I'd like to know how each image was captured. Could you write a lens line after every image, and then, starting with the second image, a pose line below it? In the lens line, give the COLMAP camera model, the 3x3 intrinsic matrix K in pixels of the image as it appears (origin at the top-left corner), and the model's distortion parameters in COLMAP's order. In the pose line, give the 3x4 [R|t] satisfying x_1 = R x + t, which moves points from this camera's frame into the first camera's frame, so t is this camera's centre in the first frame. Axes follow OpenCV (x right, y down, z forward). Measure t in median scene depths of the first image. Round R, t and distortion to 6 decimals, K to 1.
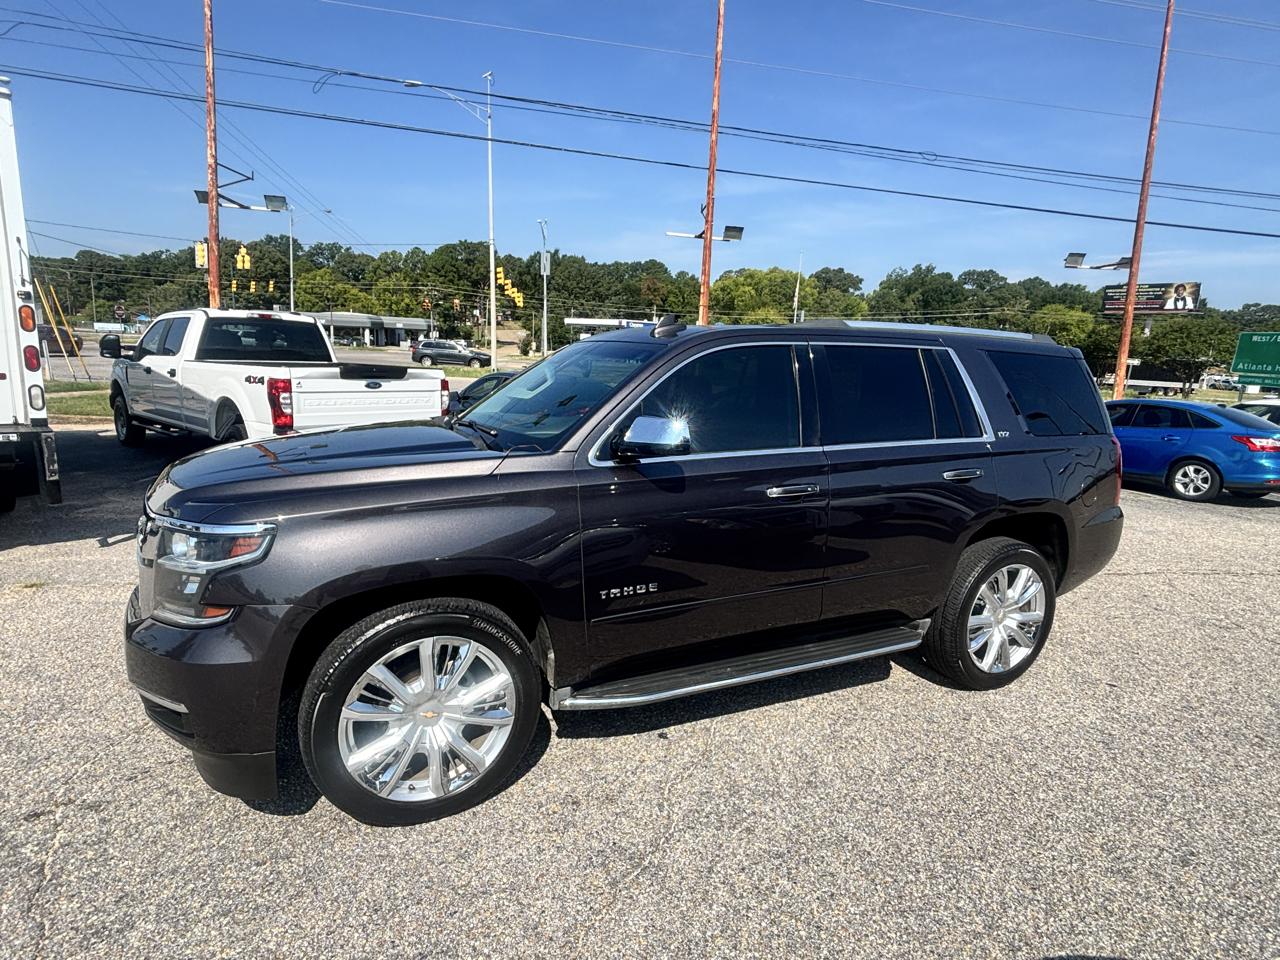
lens RADIAL K [[689.4, 0, 635.3], [0, 689.4, 473.1], [0, 0, 1]] dist [-0.011015, 0.007074]
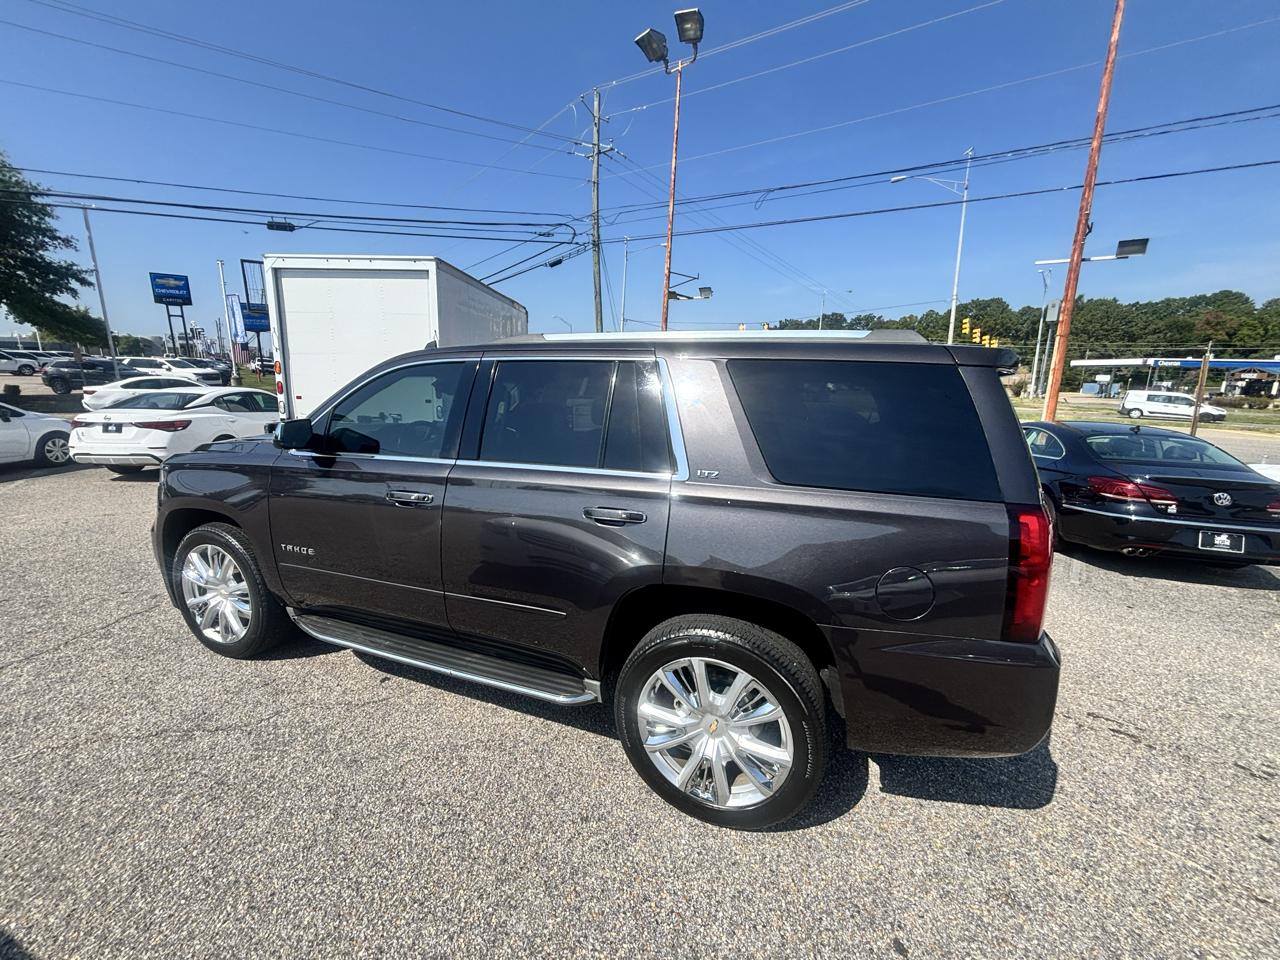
lens RADIAL K [[514.3, 0, 640.5], [0, 514.3, 474.5], [0, 0, 1]] dist [-0.000492, 0.000812]
pose [[0.691560, 0.106221, -0.714466, 0.797653], [-0.121129, 0.992175, 0.030262, -0.058292], [0.712090, 0.065614, 0.699015, 0.525277]]
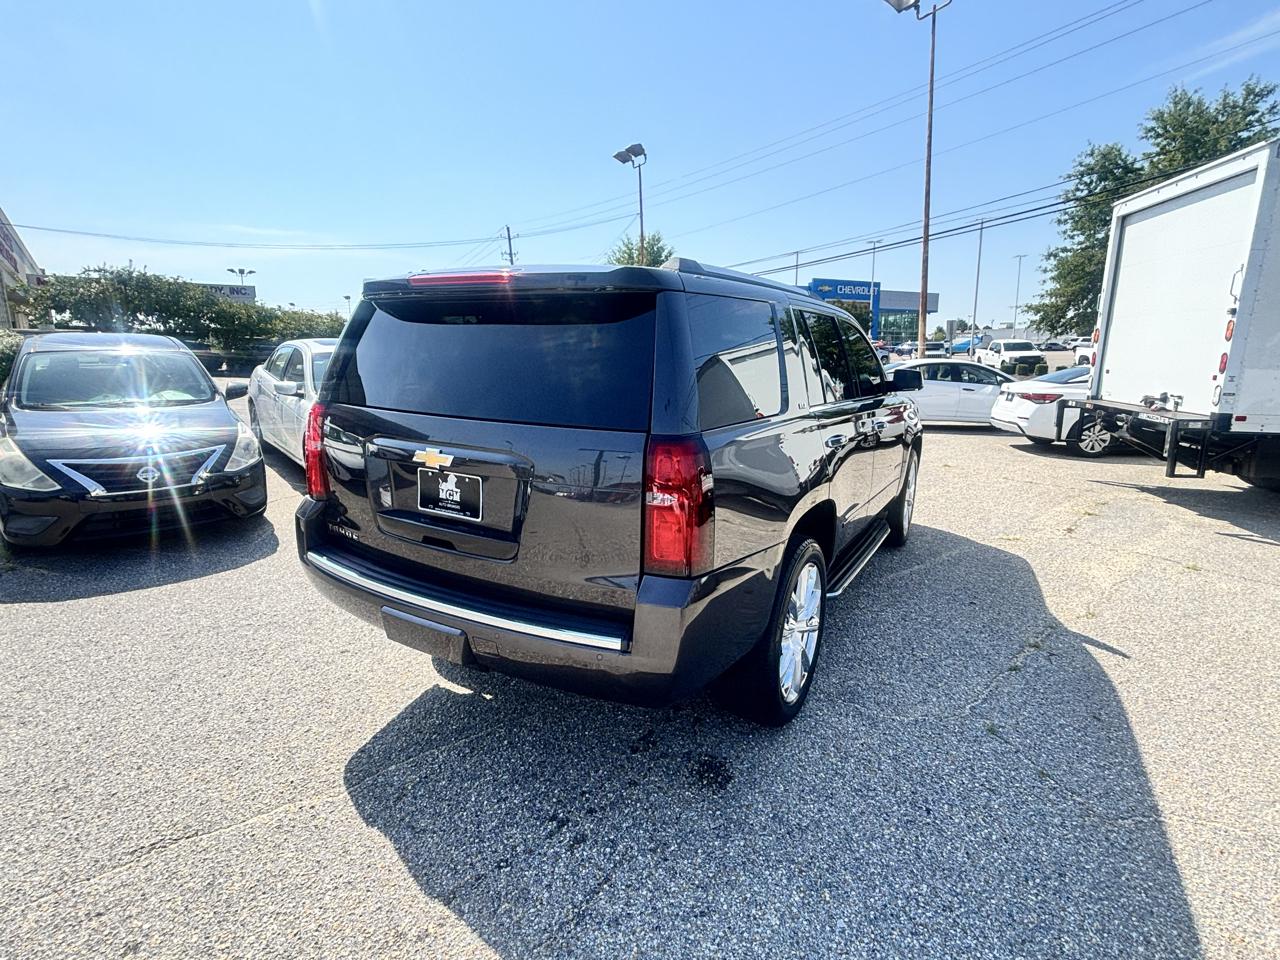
lens RADIAL K [[658.1, 0, 640.6], [0, 658.1, 473.3], [0, 0, 1]] dist [-0.012727, 0.009060]
pose [[-0.815848, 0.063085, -0.574815, 0.856193], [-0.141955, 0.941766, 0.304838, -0.253161], [0.560571, 0.330299, -0.759383, 1.811380]]
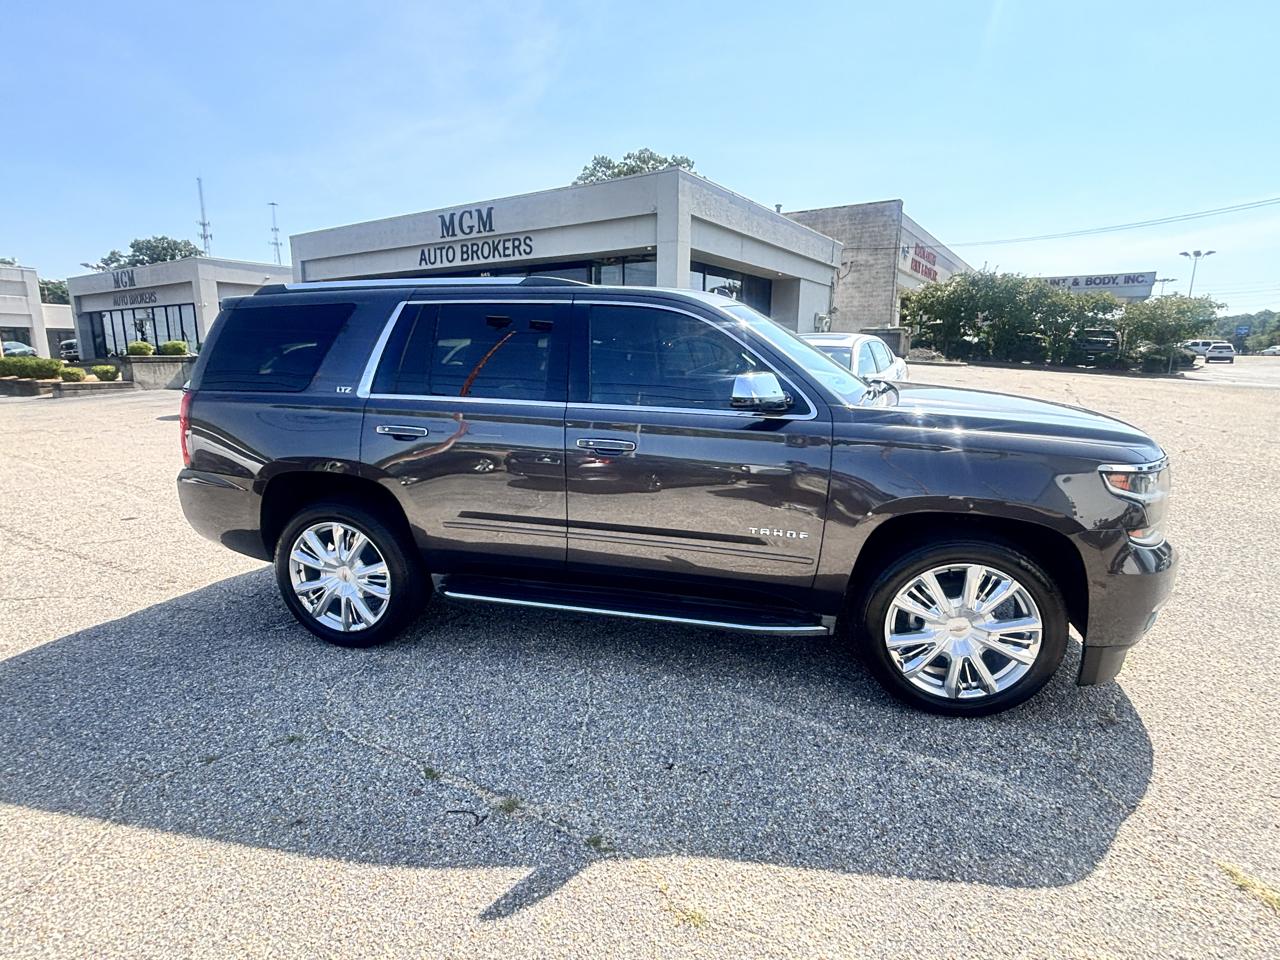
lens RADIAL K [[658.1, 0, 635.1], [0, 658.1, 478.9], [0, 0, 1]] dist [-0.012727, 0.009060]
pose [[-0.783206, -0.164214, 0.599685, -0.531832], [0.084510, 0.927426, 0.364333, -0.299540], [-0.615992, 0.336028, -0.712488, 1.751440]]
